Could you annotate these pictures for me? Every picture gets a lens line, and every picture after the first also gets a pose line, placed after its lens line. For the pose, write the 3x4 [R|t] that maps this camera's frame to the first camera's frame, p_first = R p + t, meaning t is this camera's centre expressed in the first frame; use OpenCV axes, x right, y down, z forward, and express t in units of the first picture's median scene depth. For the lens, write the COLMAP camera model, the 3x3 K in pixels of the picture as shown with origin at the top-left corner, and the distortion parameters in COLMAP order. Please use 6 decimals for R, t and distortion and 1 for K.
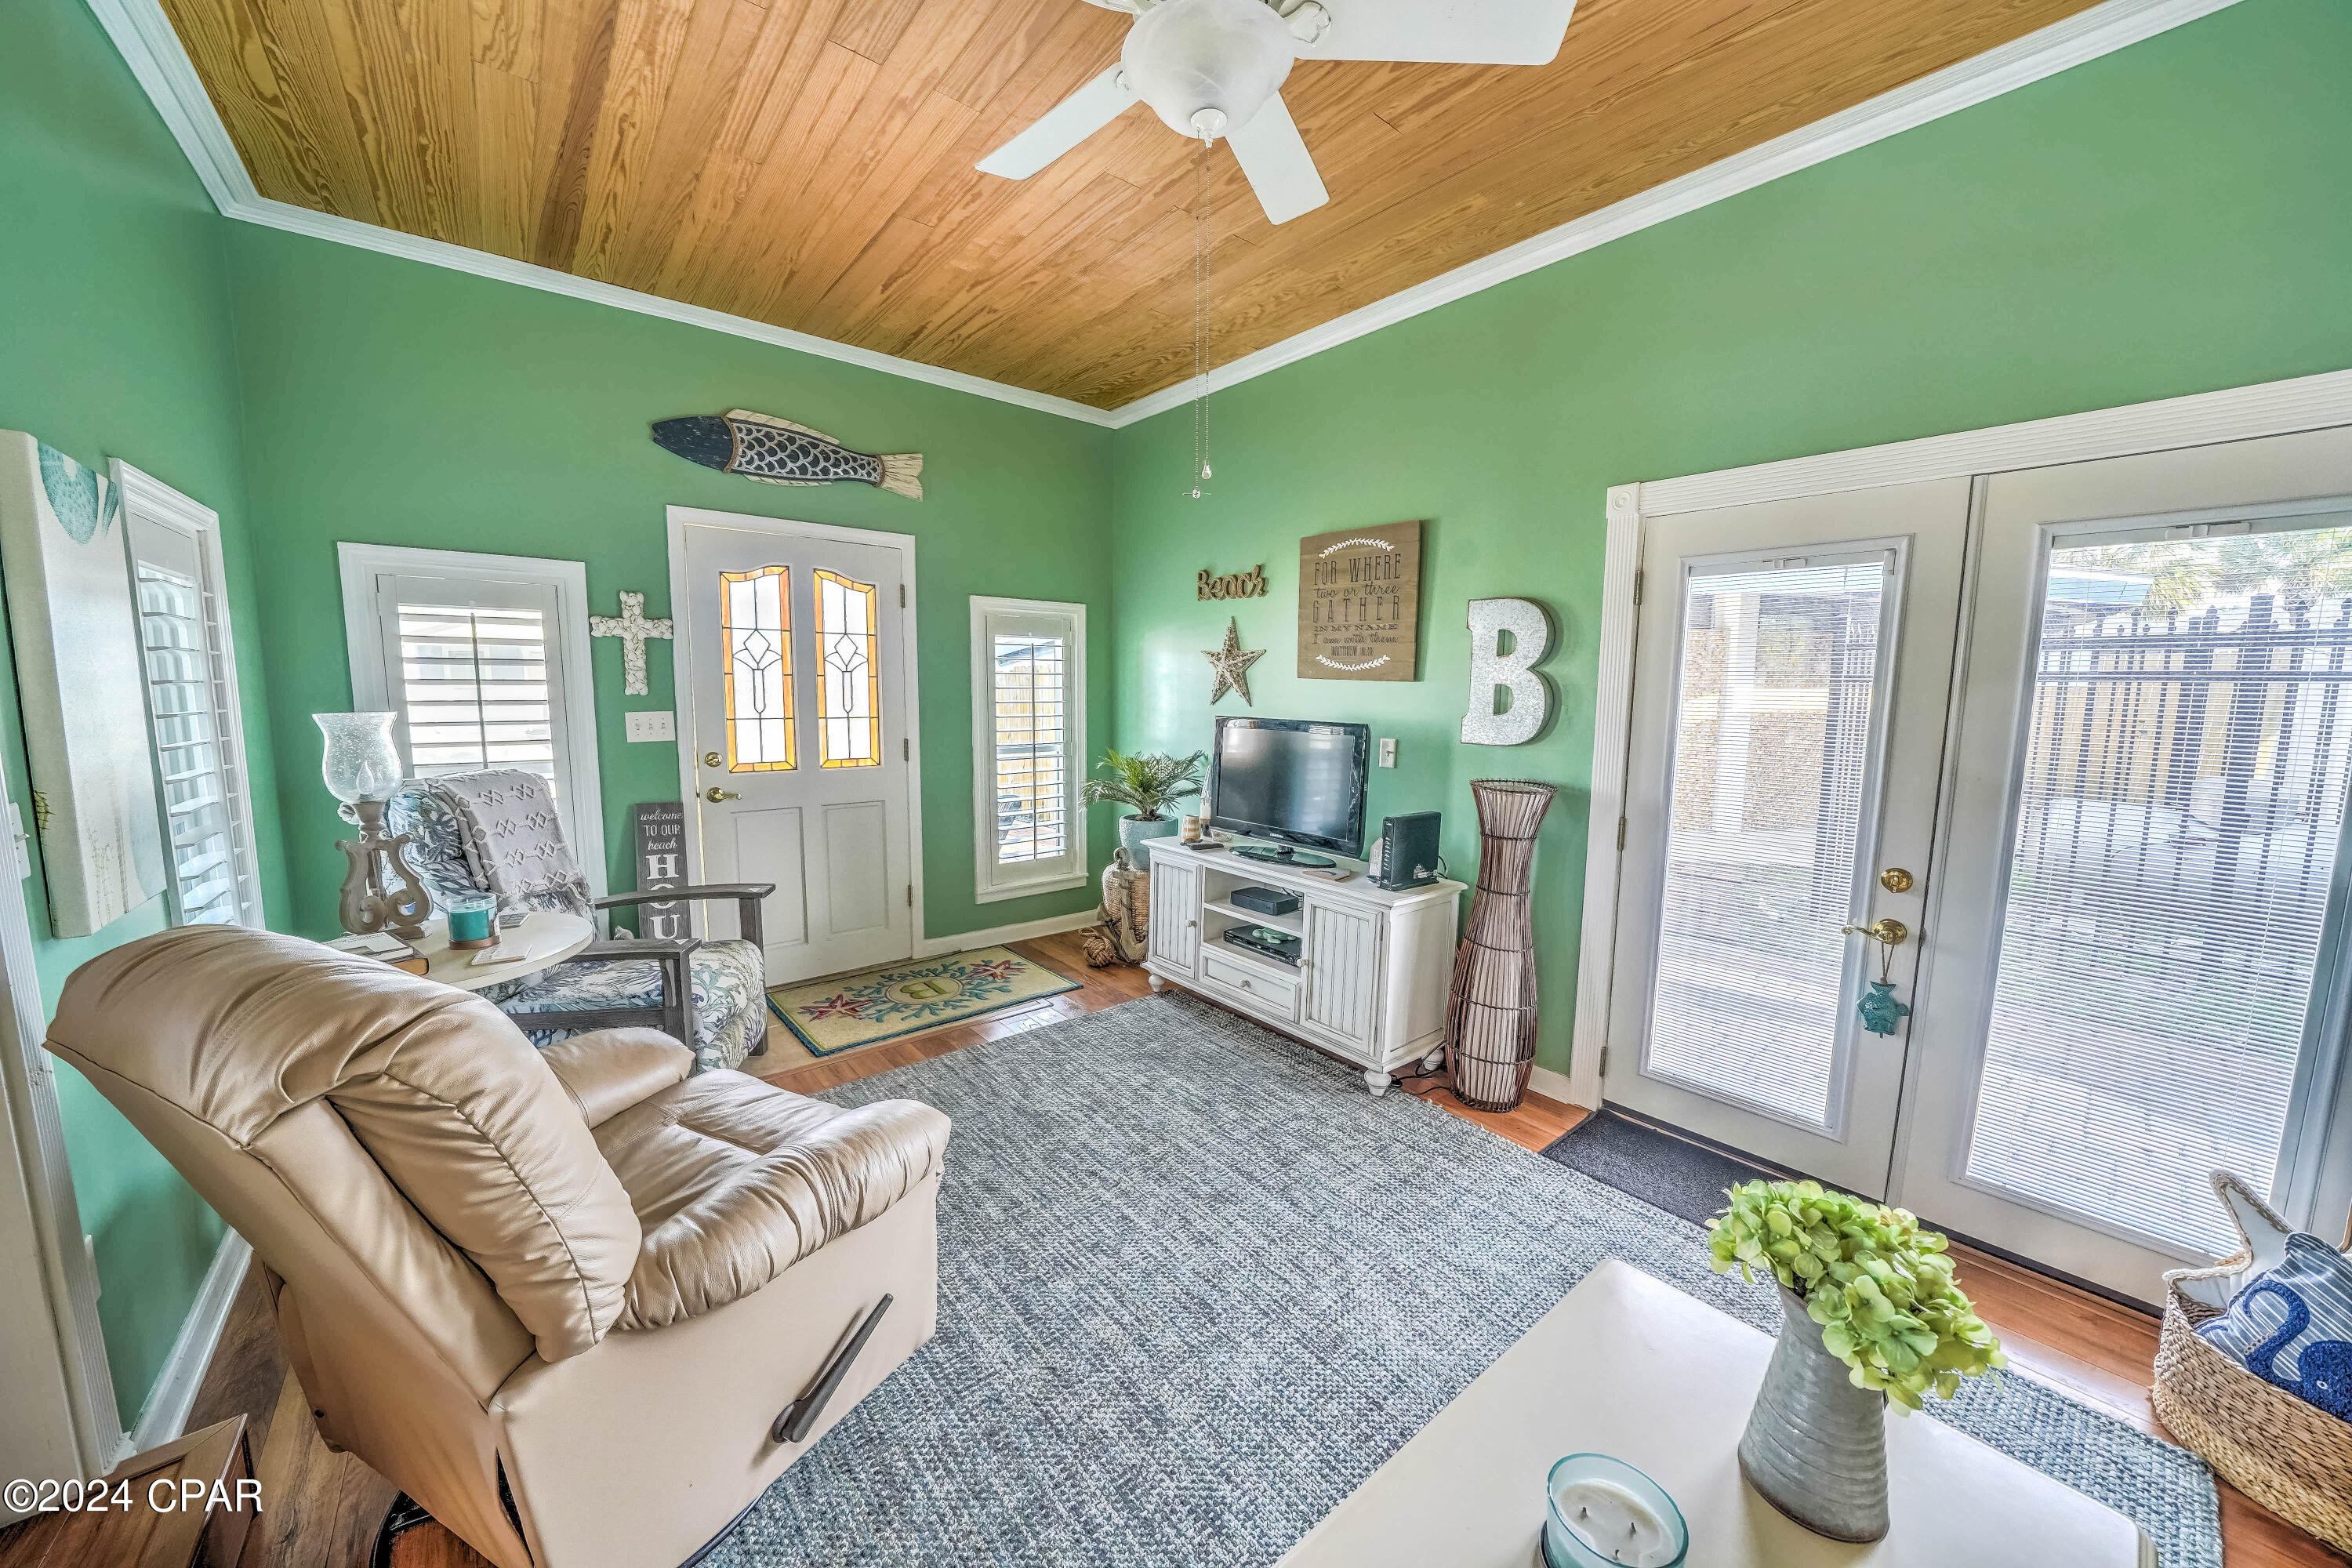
lens RADIAL K [[819.0, 0, 1166.9], [0, 819.0, 784.8], [0, 0, 1]] dist [-0.026523, 0.003116]
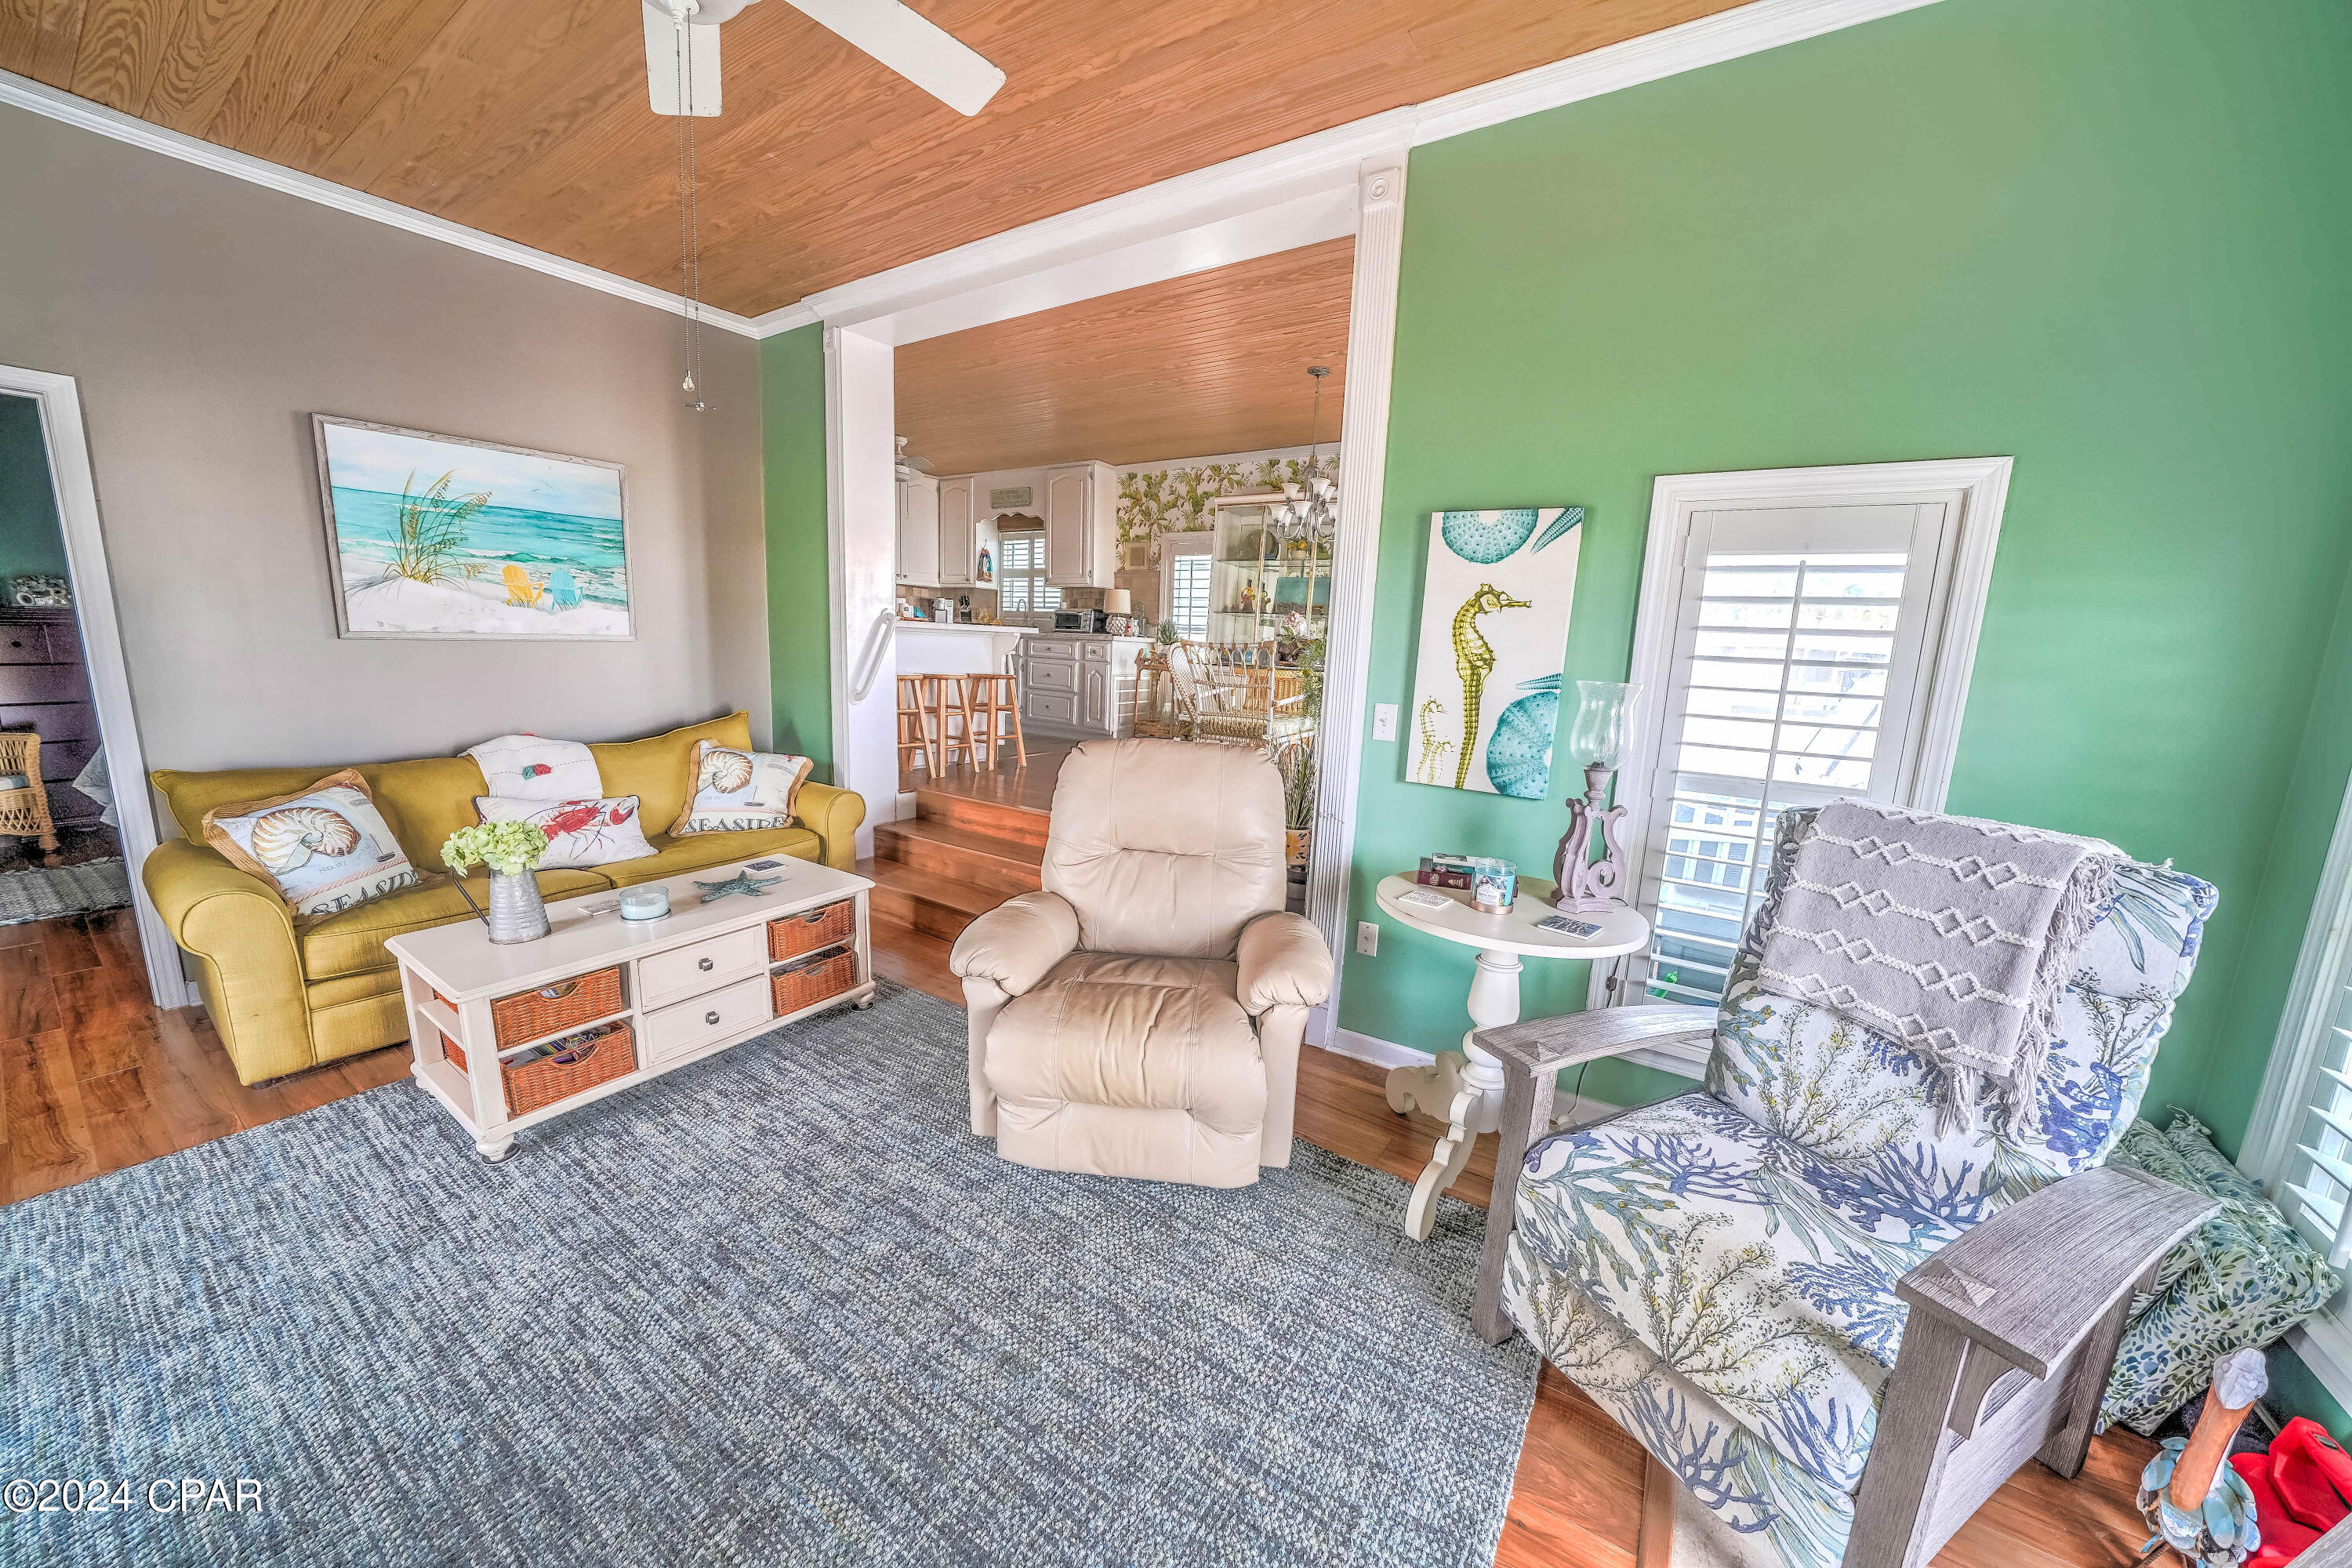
lens RADIAL K [[819.0, 0, 1164.4], [0, 819.0, 786.3], [0, 0, 1]] dist [-0.026523, 0.003116]
pose [[-0.954030, 0.004623, -0.299675, -0.097513], [-0.083555, 0.956136, 0.280753, -0.121257], [0.287828, 0.292887, -0.911796, 1.064789]]
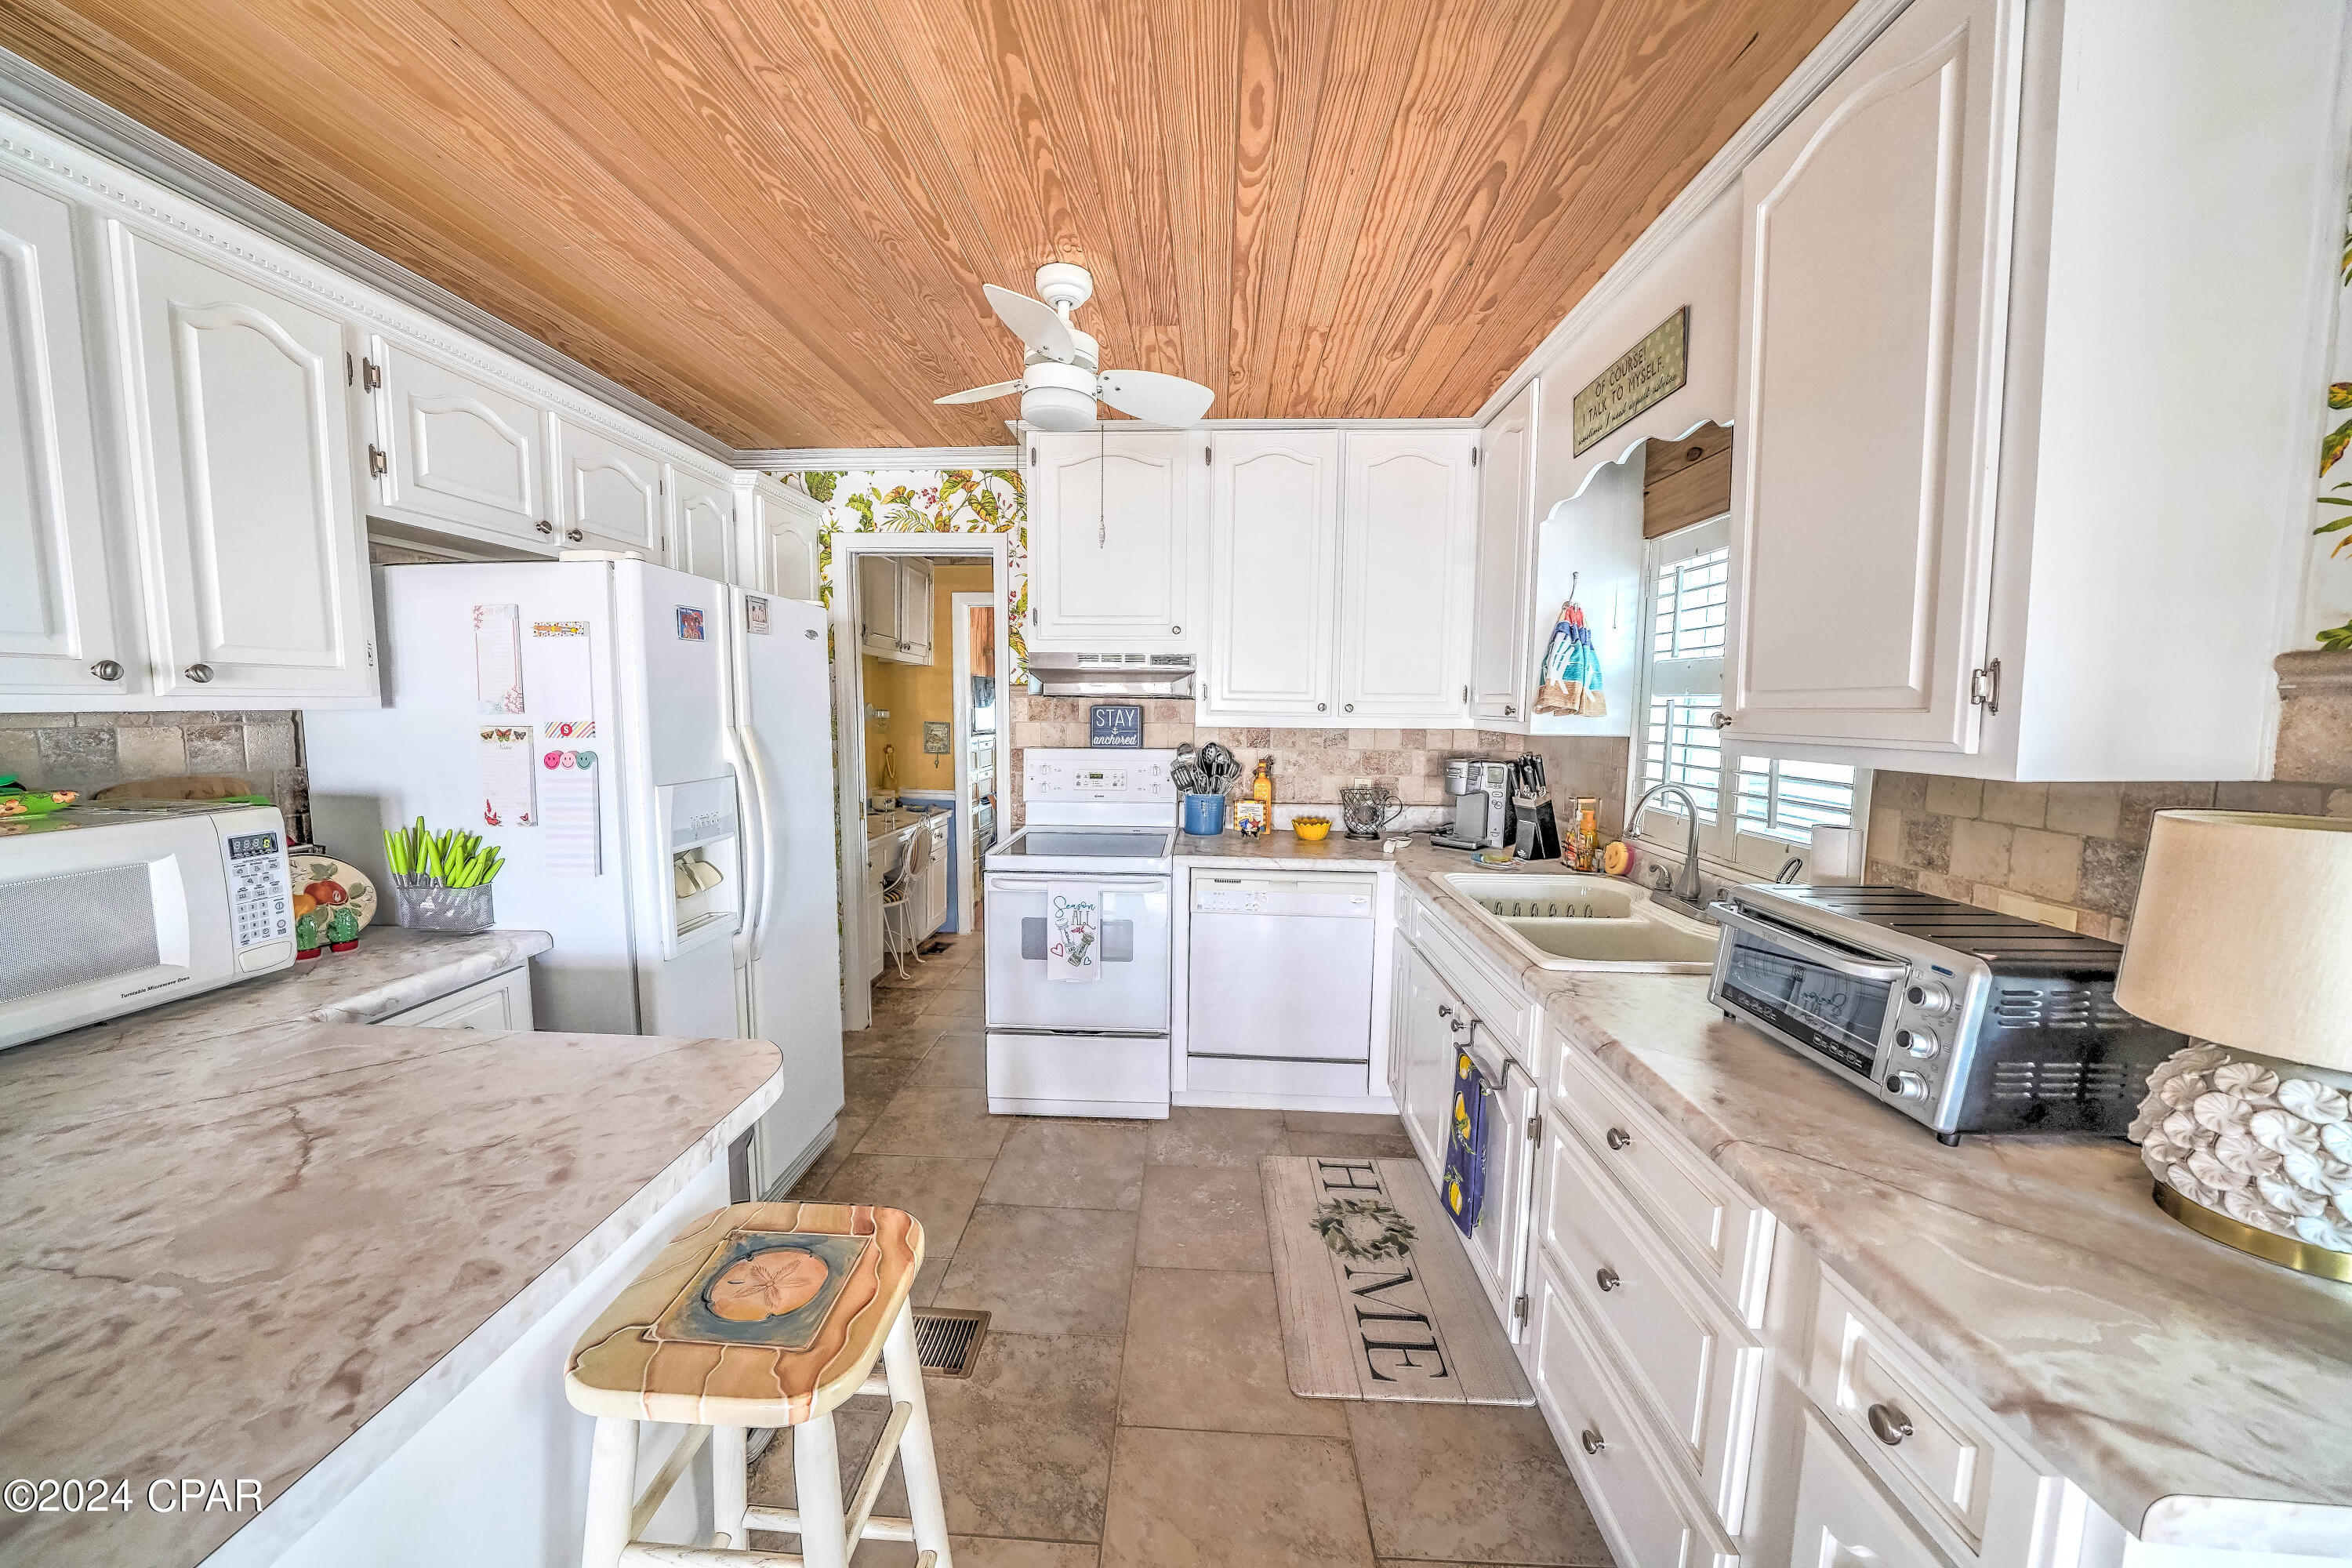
lens RADIAL K [[819.0, 0, 1165.6], [0, 819.0, 779.3], [0, 0, 1]] dist [-0.026523, 0.003116]
pose [[-0.743891, -0.075856, 0.663982, -0.541815], [0.066656, 0.980162, 0.186656, -0.075750], [-0.664969, 0.183110, -0.724077, -0.758118]]
